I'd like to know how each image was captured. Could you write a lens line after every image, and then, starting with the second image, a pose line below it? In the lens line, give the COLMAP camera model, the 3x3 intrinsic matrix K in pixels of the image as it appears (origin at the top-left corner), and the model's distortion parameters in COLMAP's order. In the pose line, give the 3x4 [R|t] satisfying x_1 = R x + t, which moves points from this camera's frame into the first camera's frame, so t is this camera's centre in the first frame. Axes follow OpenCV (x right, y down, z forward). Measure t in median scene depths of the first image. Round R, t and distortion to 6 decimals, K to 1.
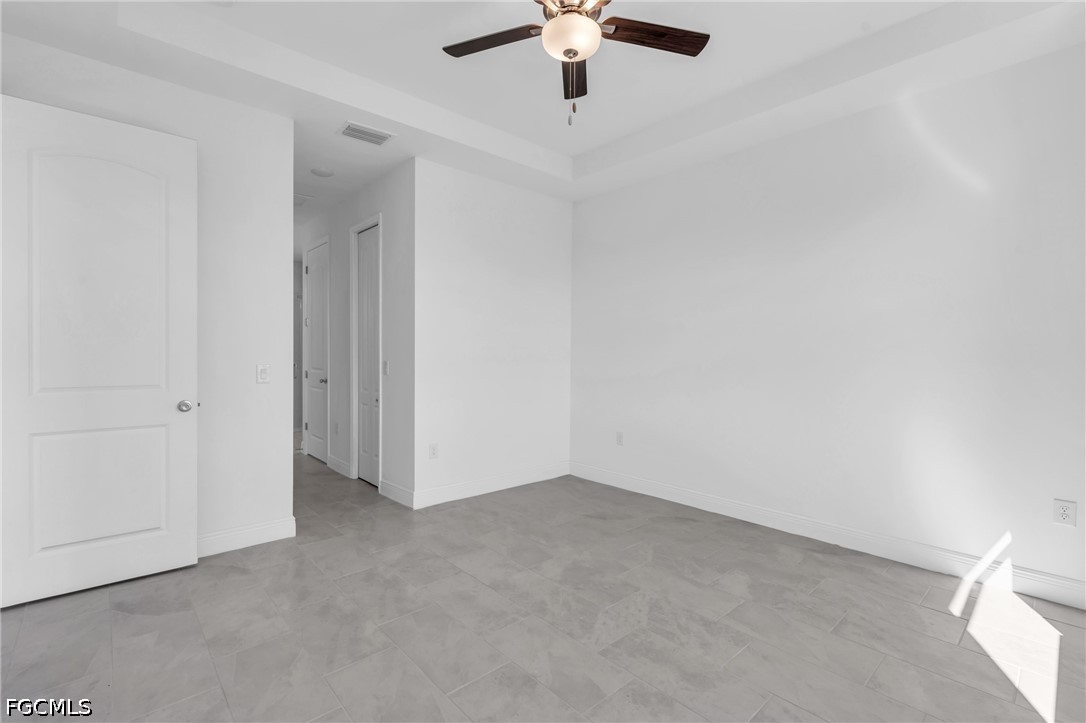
lens RADIAL K [[485.5, 0, 543.0], [0, 485.5, 361.5], [0, 0, 1]] dist [-0.001659, -0.000332]
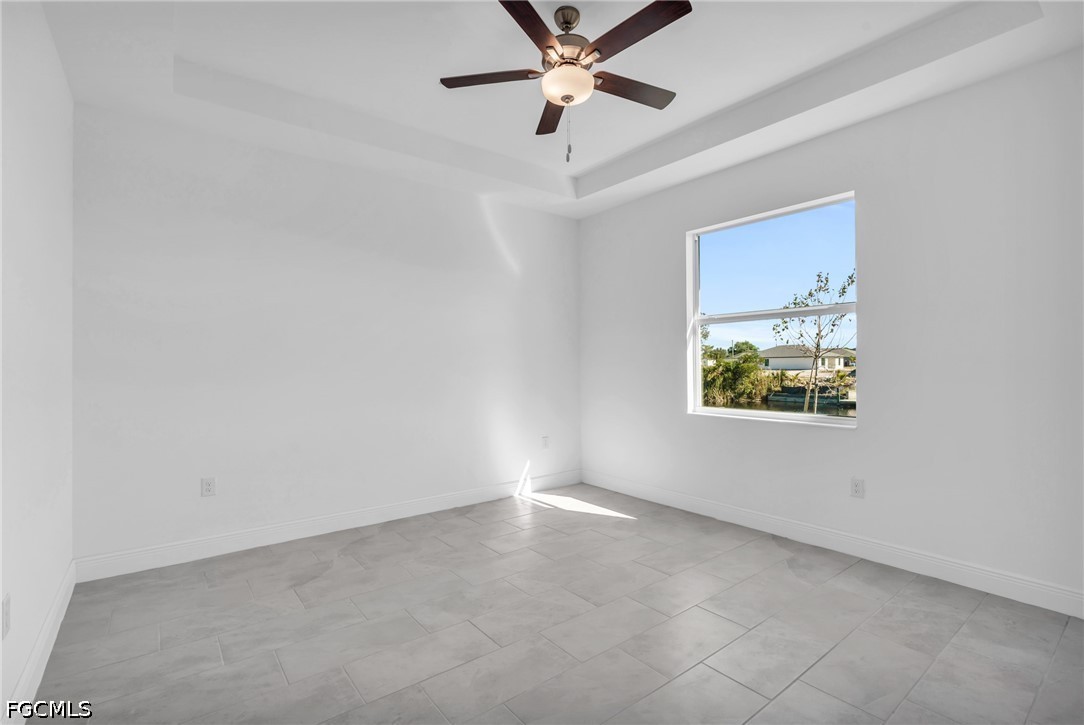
lens RADIAL K [[493.6, 0, 542.0], [0, 493.6, 362.5], [0, 0, 1]] dist [0.000183, 0.000068]
pose [[0.075233, -0.001436, 0.997165, -0.765057], [0.019843, 0.999803, -0.000058, -0.015112], [-0.996969, 0.019791, 0.075247, 0.690836]]
